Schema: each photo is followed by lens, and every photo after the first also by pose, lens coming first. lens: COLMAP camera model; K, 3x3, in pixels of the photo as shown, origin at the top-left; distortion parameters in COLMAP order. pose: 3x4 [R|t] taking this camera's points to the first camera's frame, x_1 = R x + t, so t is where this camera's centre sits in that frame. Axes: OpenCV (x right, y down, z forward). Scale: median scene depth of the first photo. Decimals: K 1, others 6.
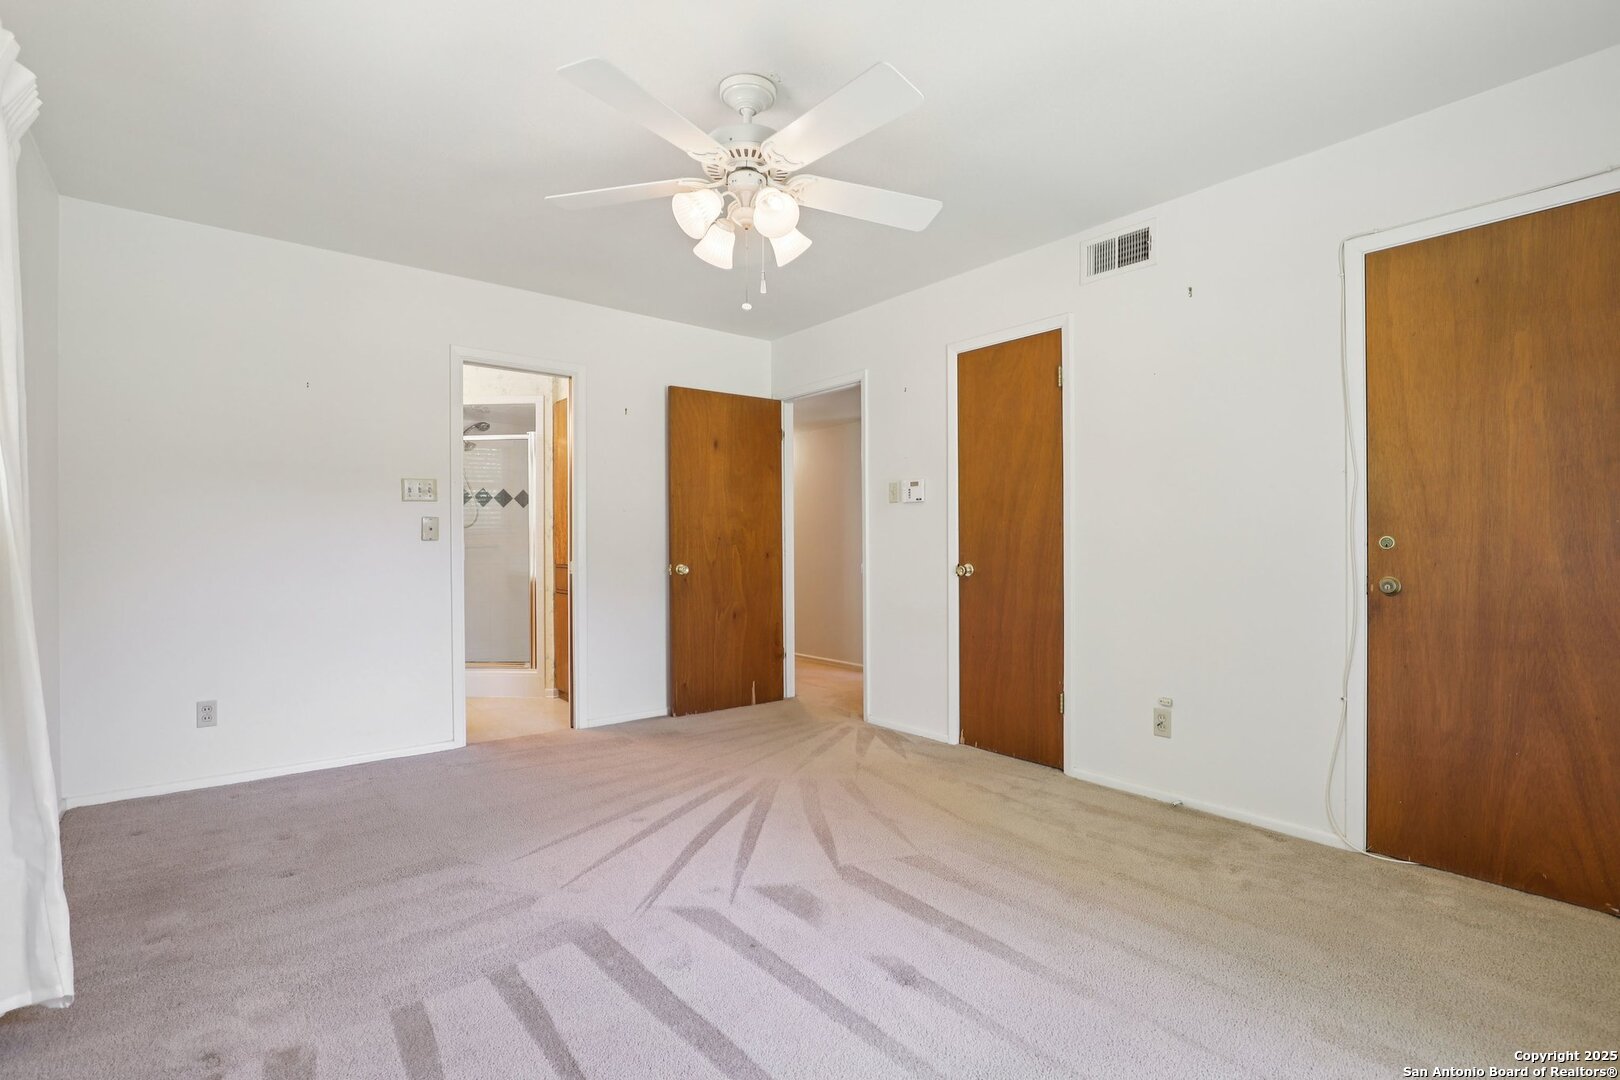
lens RADIAL K [[750.2, 0, 816.4], [0, 750.2, 543.4], [0, 0, 1]] dist [-0.012403, 0.000625]
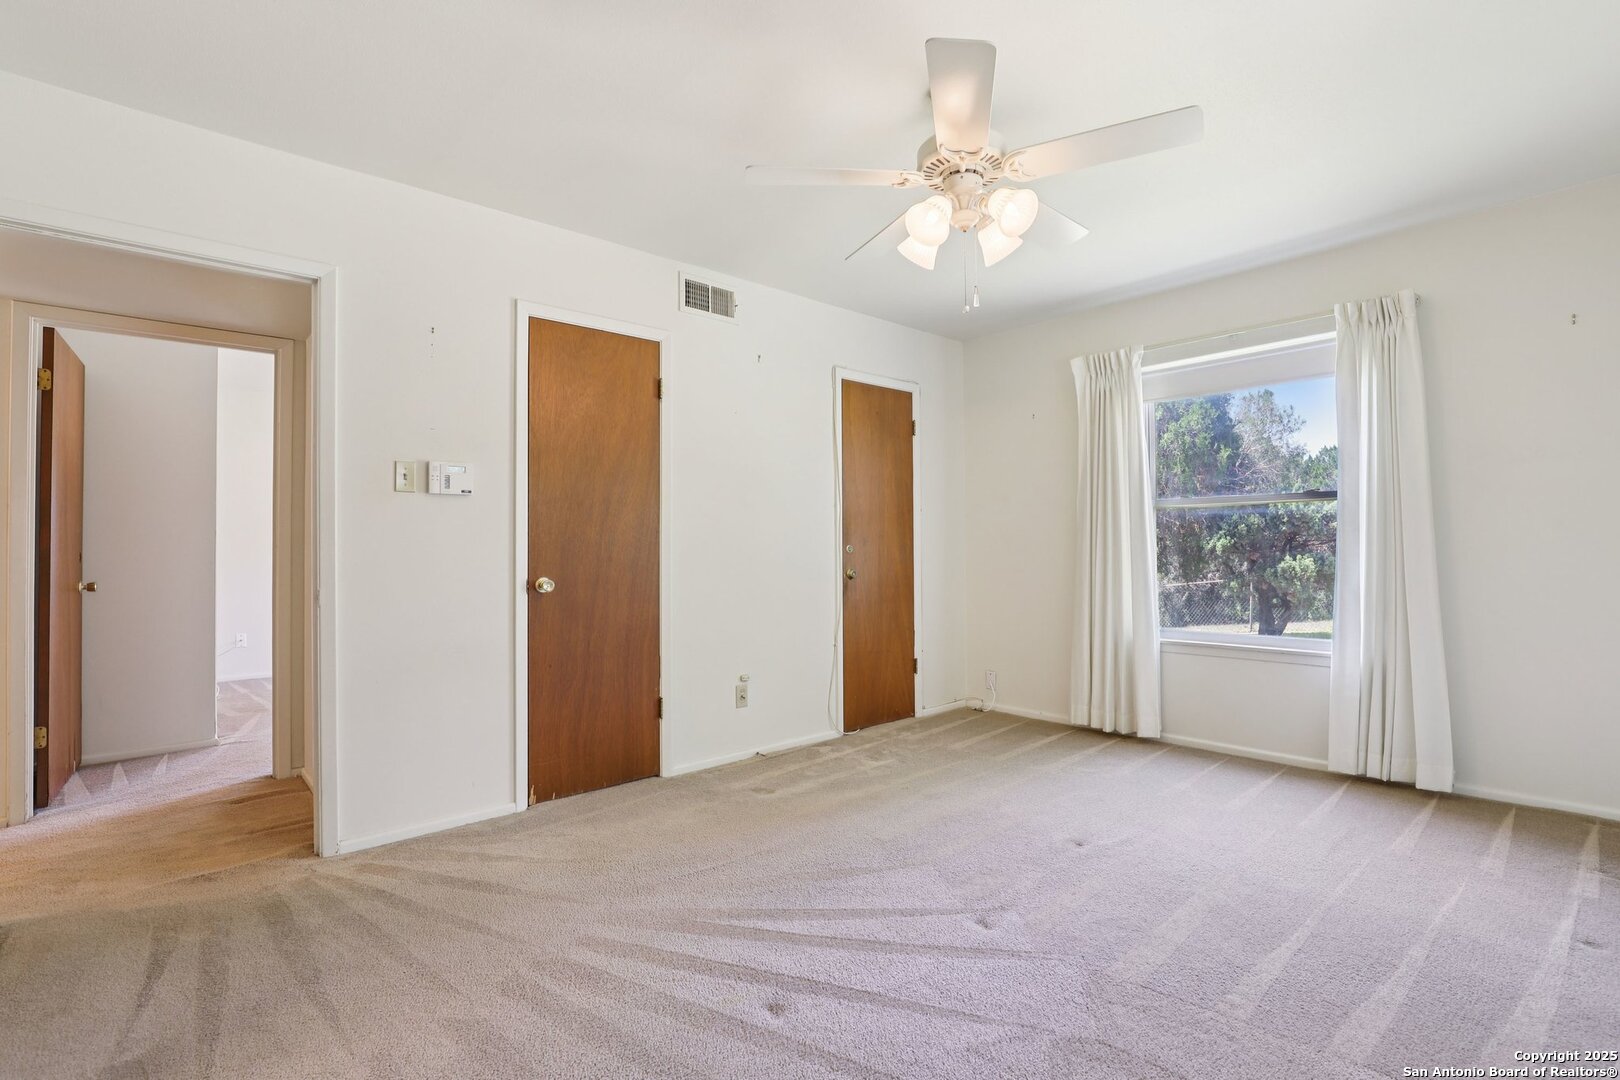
lens RADIAL K [[750.2, 0, 816.4], [0, 750.2, 543.4], [0, 0, 1]] dist [-0.012403, 0.000625]
pose [[-0.048014, 0.014608, 0.998740, -0.697723], [0.014538, 0.999797, -0.013924, 0.006358], [-0.998741, 0.013851, -0.048216, 0.827522]]
